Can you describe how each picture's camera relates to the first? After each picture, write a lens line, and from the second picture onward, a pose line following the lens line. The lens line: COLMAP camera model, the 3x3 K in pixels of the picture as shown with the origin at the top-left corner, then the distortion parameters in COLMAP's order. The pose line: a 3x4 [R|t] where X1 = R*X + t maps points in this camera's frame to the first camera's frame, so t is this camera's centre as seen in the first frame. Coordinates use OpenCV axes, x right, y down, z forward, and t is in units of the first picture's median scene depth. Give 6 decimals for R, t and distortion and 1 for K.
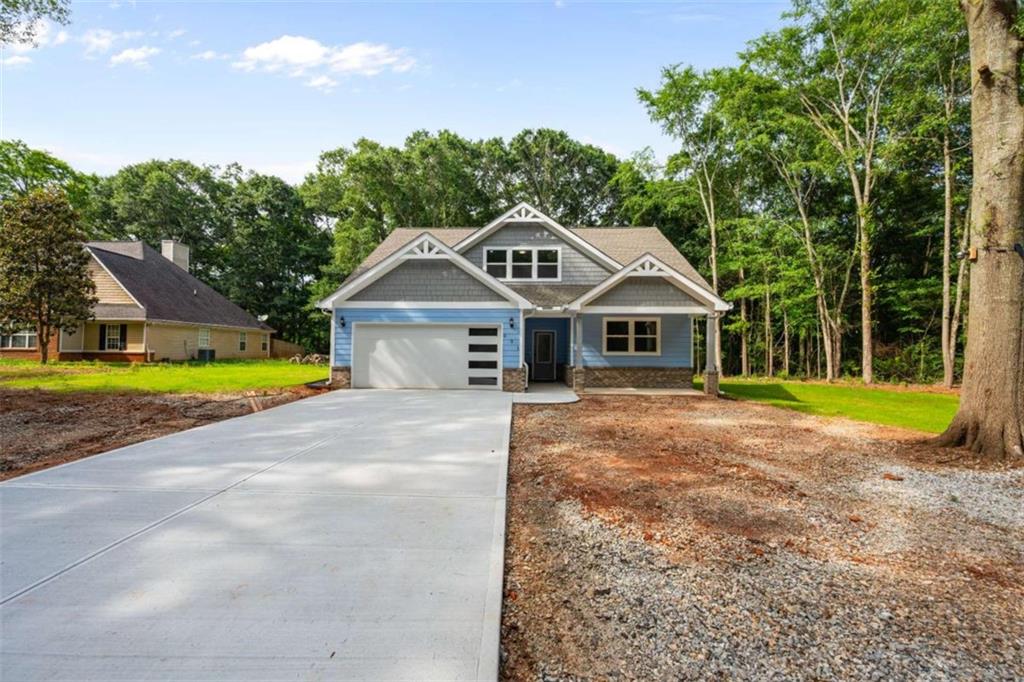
lens RADIAL K [[407.8, 0, 508.3], [0, 407.8, 329.6], [0, 0, 1]] dist [-0.001337, 0.000014]
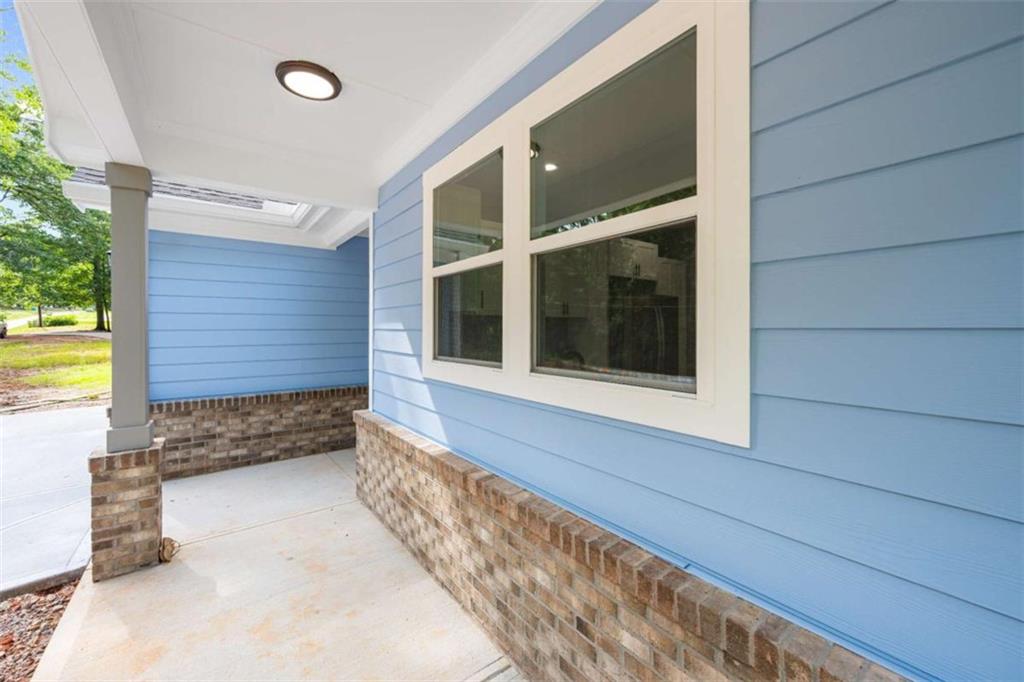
lens RADIAL K [[407.8, 0, 508.3], [0, 407.8, 329.6], [0, 0, 1]] dist [-0.001337, 0.000014]
pose [[0.637864, -0.004566, -0.770136, 0.398468], [0.028616, 0.999432, 0.017775, 0.038530], [0.769618, -0.033376, 0.637632, 0.907777]]
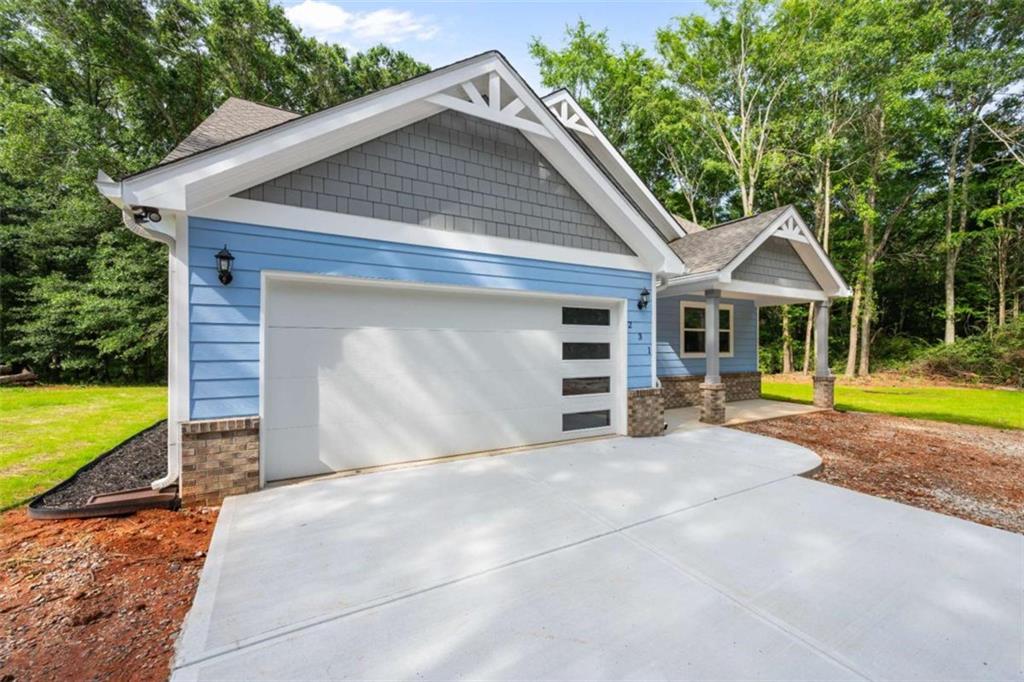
lens RADIAL K [[410.5, 0, 512.0], [0, 410.5, 341.0], [0, 0, 1]] dist [-0.007860, -0.000033]
pose [[0.846820, -0.001453, 0.531878, -0.350273], [-0.017472, 0.999381, 0.030548, 0.019094], [-0.531593, -0.035162, 0.846270, 0.581511]]
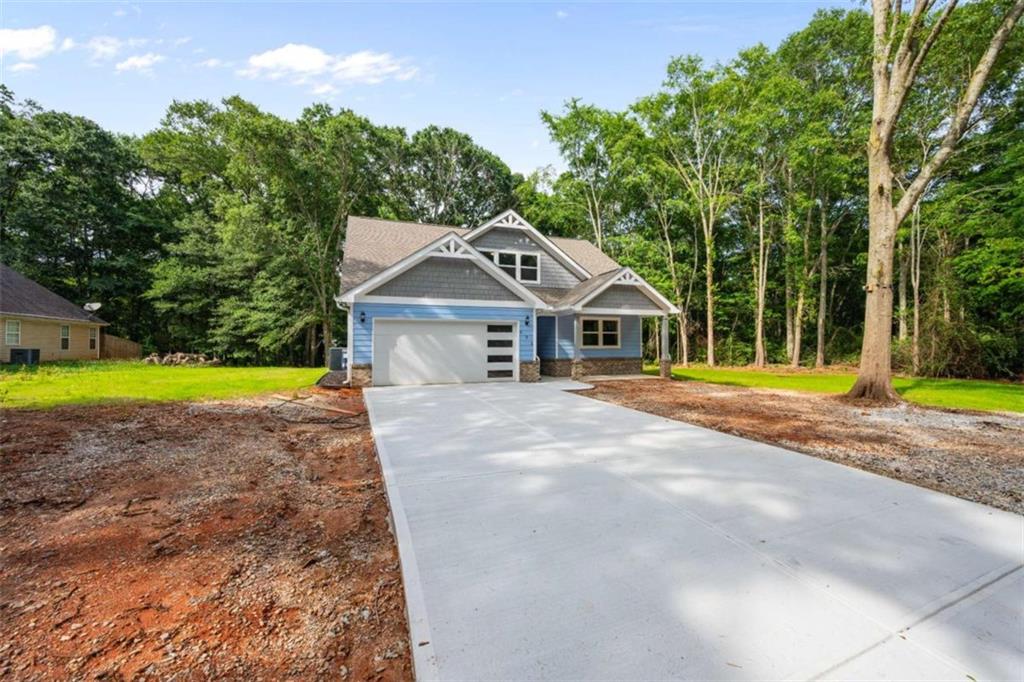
lens RADIAL K [[407.8, 0, 508.3], [0, 407.8, 329.6], [0, 0, 1]] dist [-0.001337, 0.000014]
pose [[0.919387, 0.004600, 0.393328, -0.423132], [-0.009780, 0.999890, 0.011167, -0.003568], [-0.393233, -0.014113, 0.919330, -0.005867]]
